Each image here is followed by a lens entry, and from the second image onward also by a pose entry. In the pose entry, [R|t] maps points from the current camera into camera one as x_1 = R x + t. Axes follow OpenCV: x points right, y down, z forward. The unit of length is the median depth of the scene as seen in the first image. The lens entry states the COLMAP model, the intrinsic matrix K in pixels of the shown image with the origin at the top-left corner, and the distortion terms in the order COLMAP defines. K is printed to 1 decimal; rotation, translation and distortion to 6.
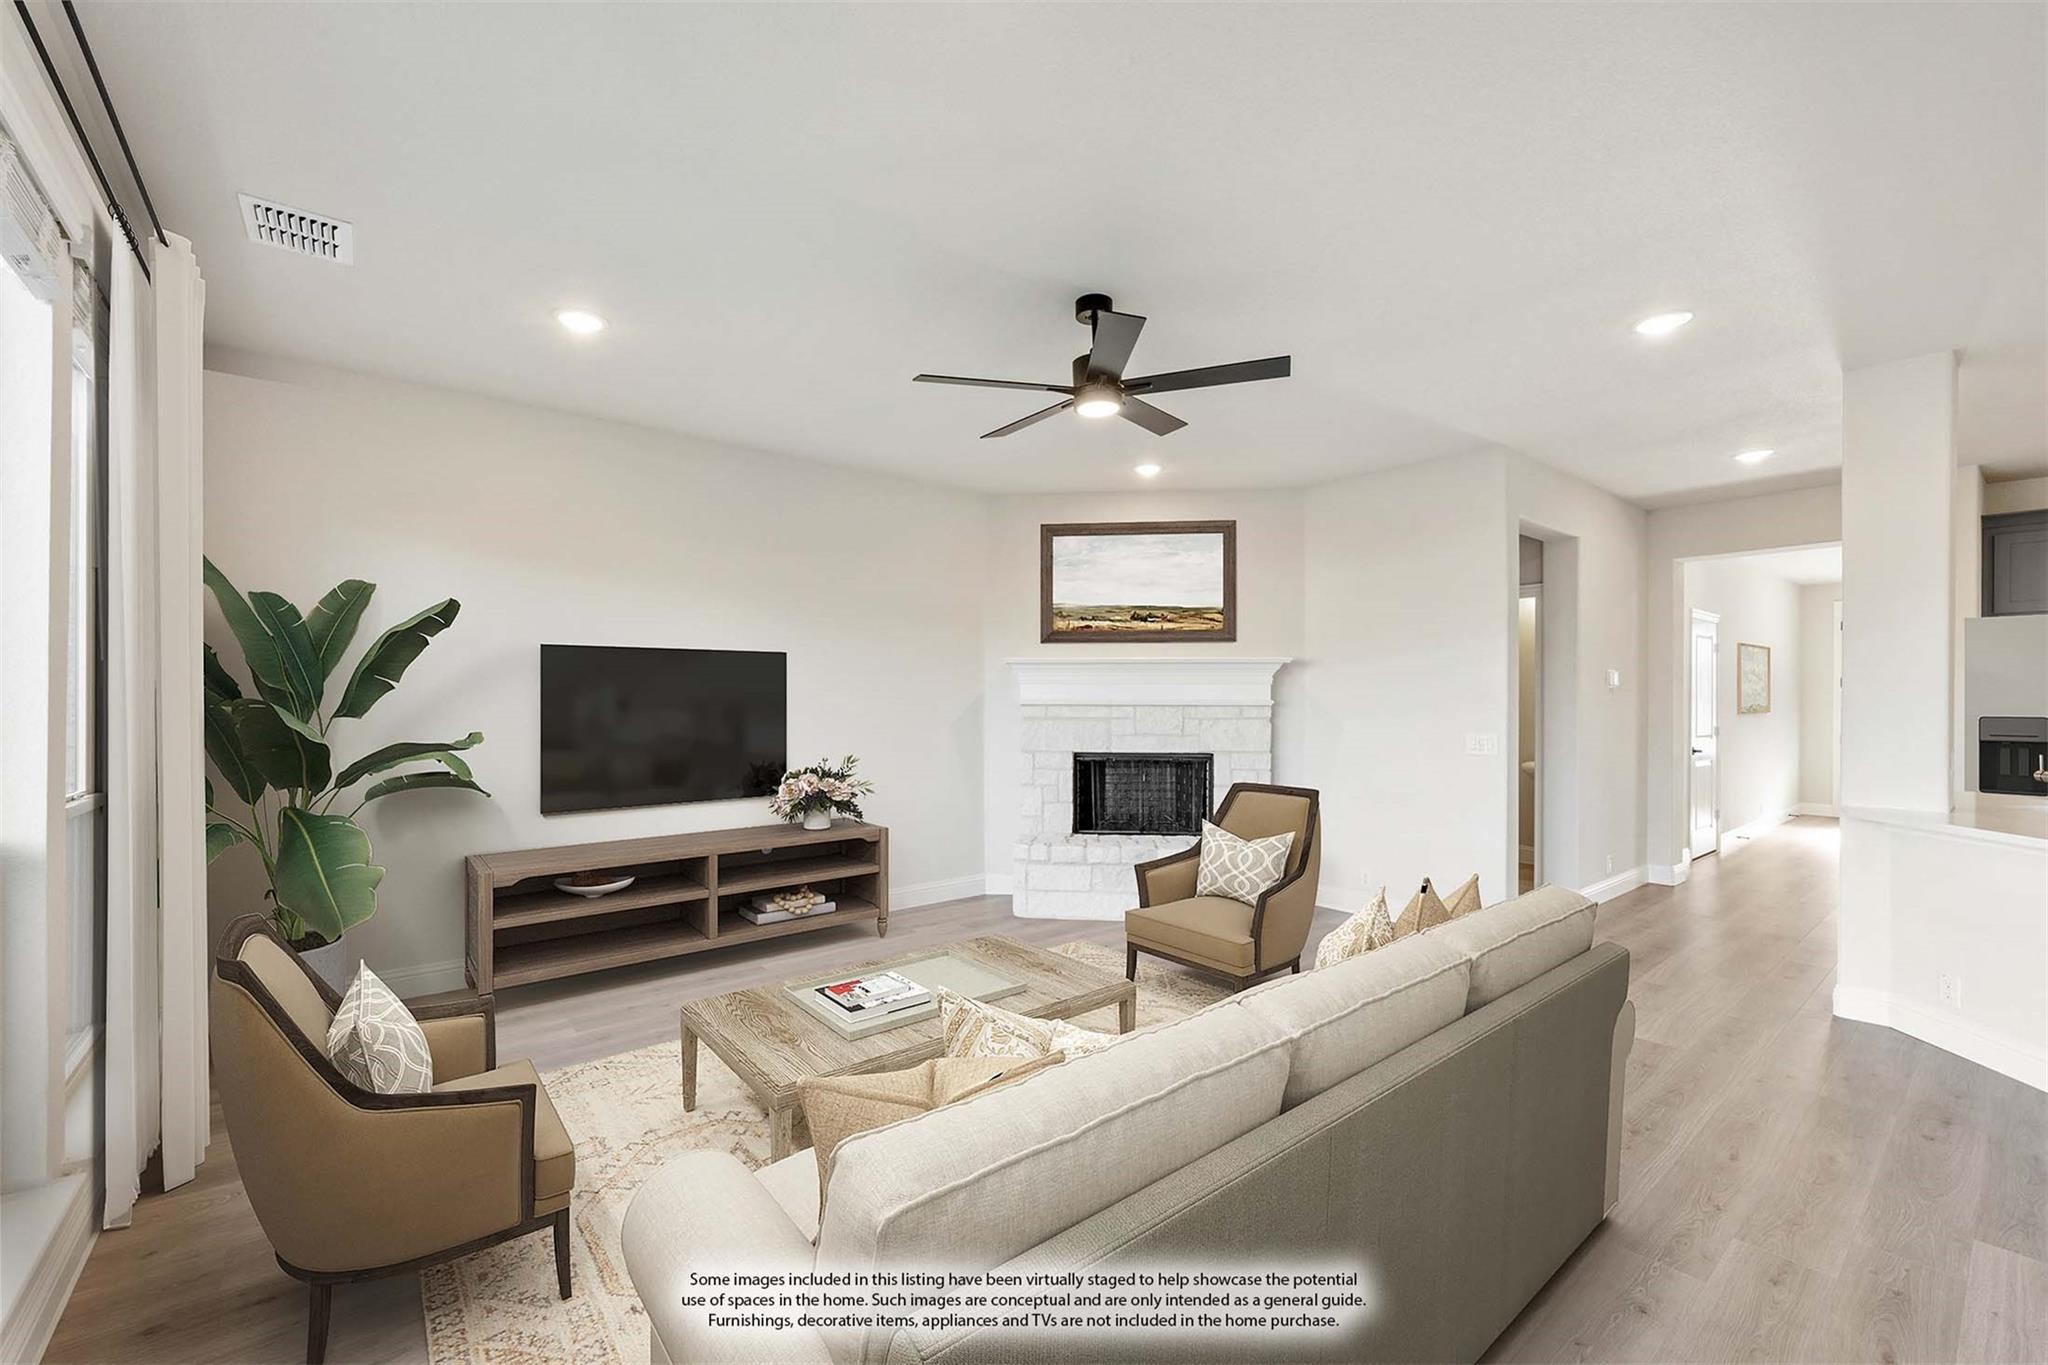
lens RADIAL K [[837.4, 0, 1024.0], [0, 837.4, 682.5], [0, 0, 1]] dist [-0.000075, -0.000263]
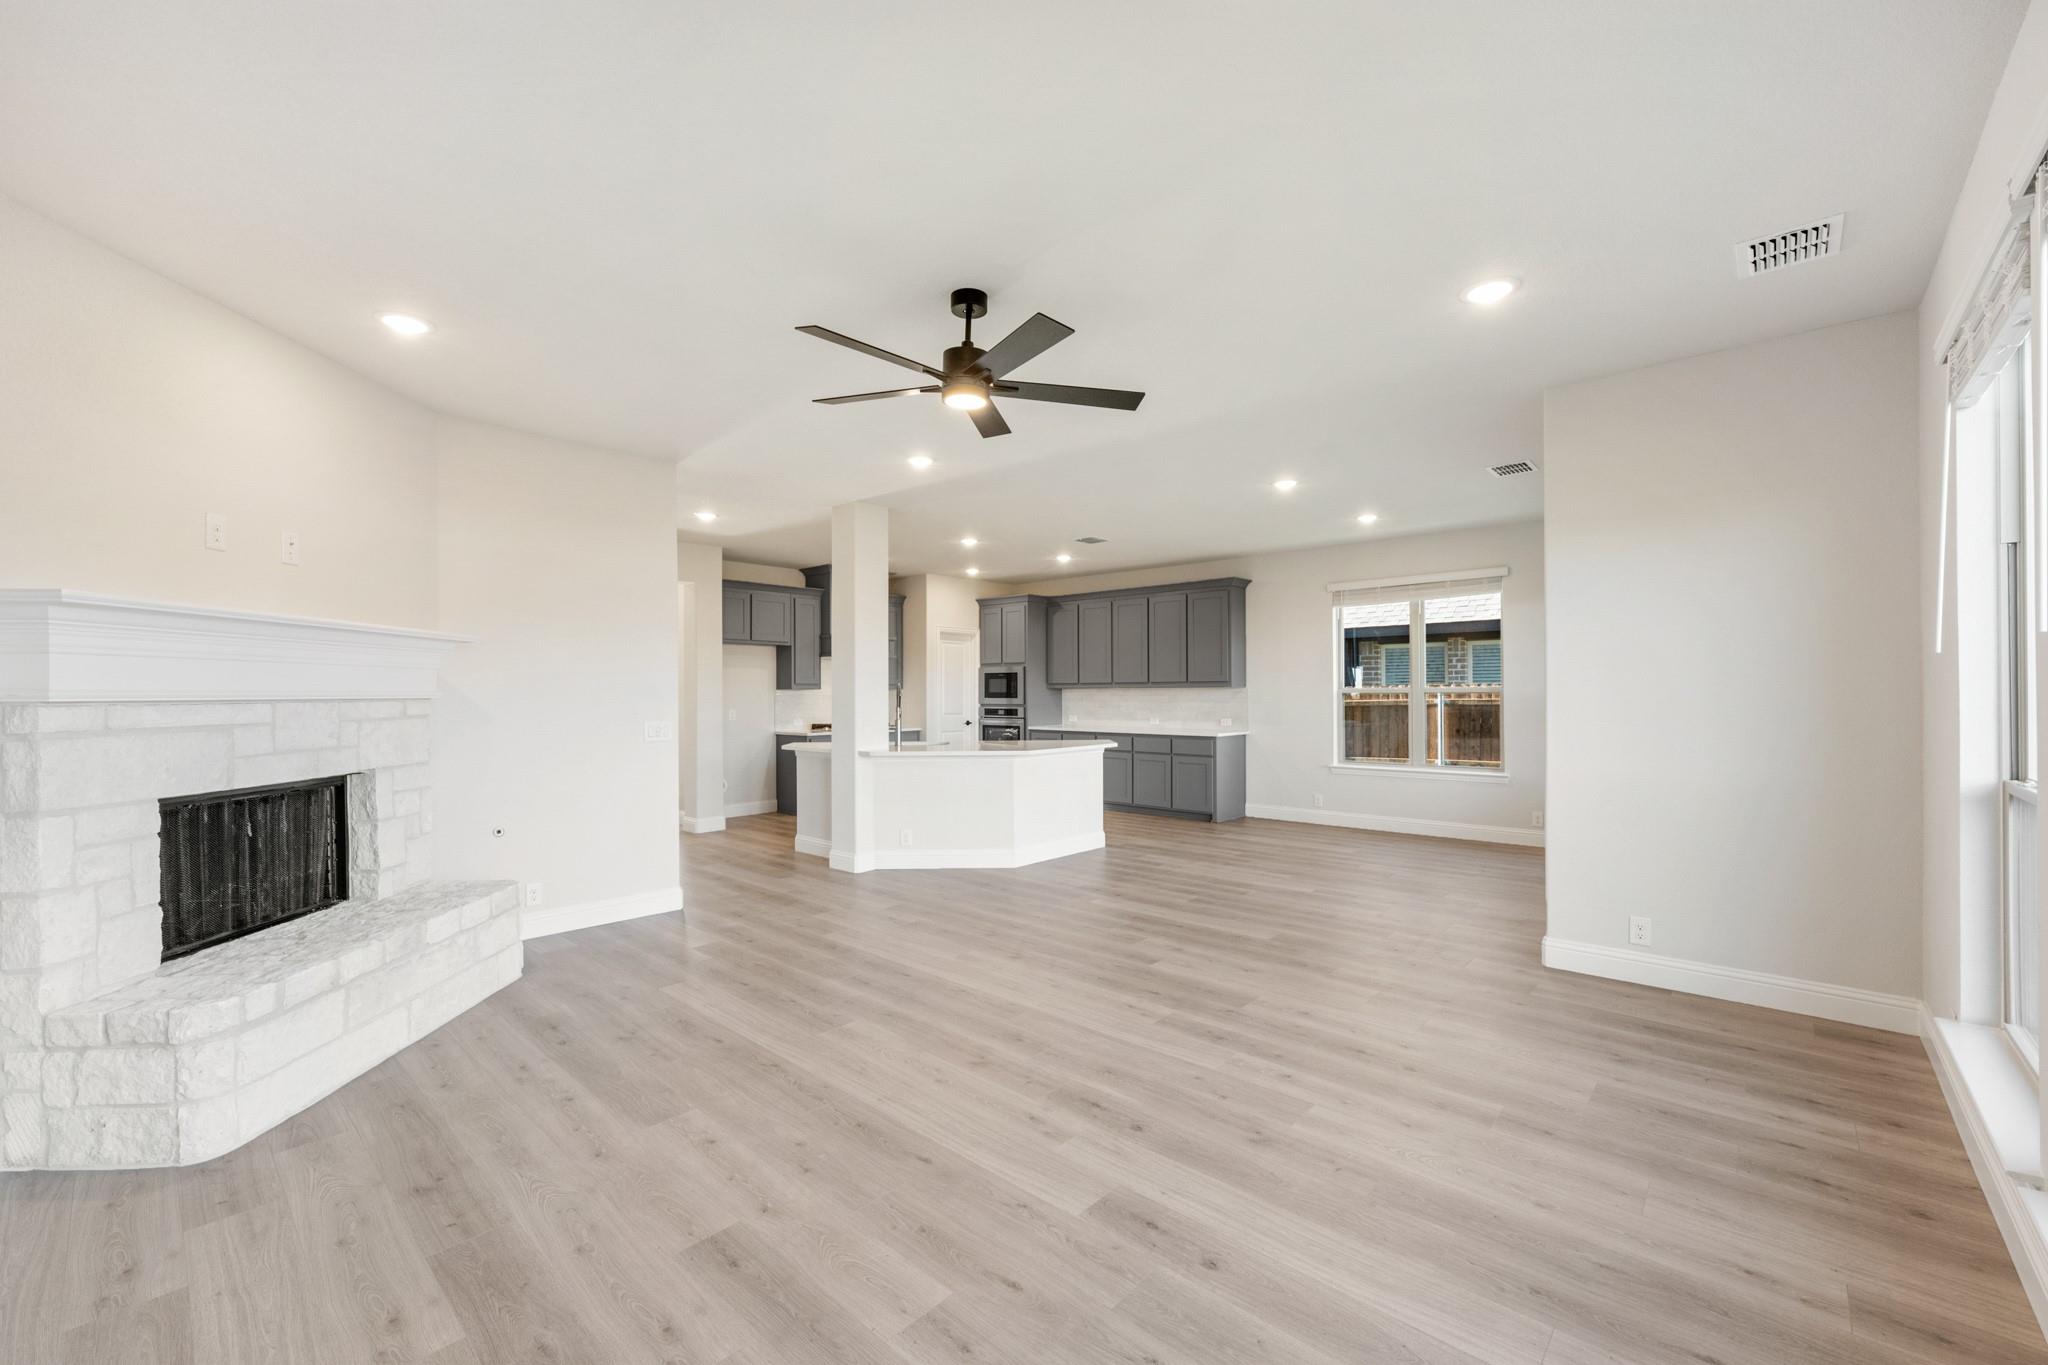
lens RADIAL K [[837.4, 0, 1024.0], [0, 837.4, 682.5], [0, 0, 1]] dist [-0.000075, -0.000263]
pose [[-0.171045, 0.005977, 0.985245, -0.548899], [-0.033811, 0.999357, -0.011932, 0.005012], [-0.984683, -0.035353, -0.170733, 0.648274]]
